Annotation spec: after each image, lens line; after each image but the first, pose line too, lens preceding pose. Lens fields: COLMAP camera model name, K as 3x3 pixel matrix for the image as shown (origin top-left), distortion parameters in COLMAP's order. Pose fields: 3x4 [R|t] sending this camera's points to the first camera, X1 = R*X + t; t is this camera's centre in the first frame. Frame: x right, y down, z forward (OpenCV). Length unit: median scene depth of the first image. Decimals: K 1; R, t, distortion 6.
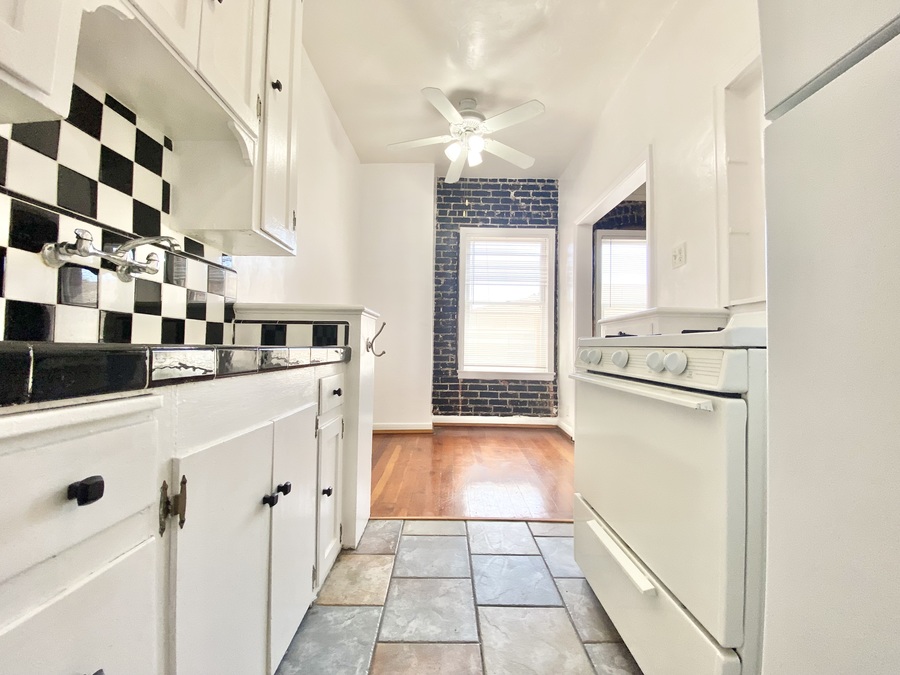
lens RADIAL K [[366.1, 0, 453.9], [0, 366.1, 336.6], [0, 0, 1]] dist [-0.011047, -0.003331]
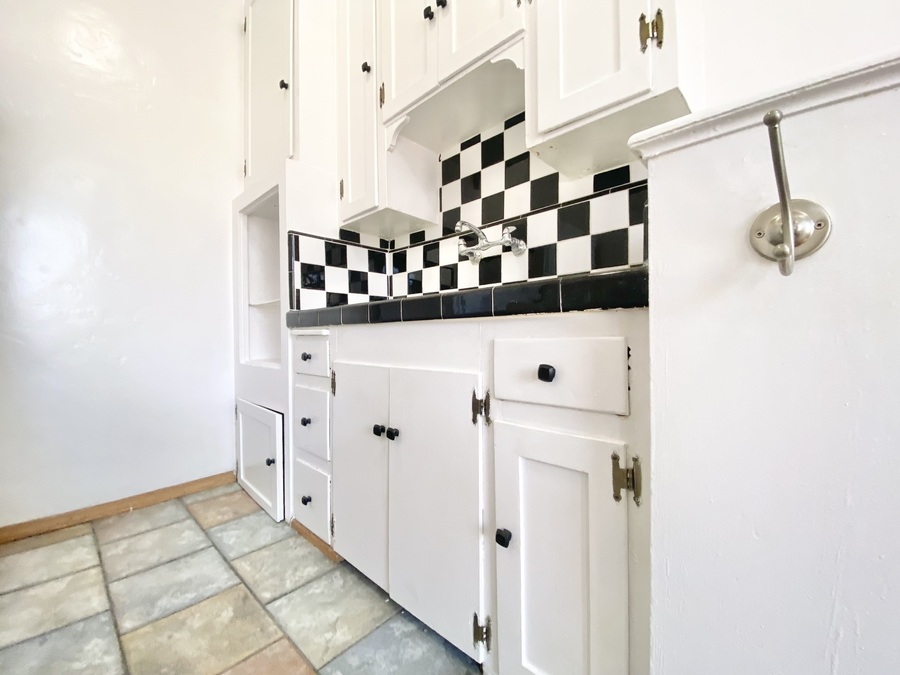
lens RADIAL K [[373.6, 0, 436.3], [0, 373.6, 341.0], [0, 0, 1]] dist [-0.004027, -0.001023]
pose [[-0.712775, -0.006413, -0.701363, 0.156481], [0.012465, 0.999684, -0.021809, 0.142428], [0.701282, -0.024287, -0.712470, 1.514394]]
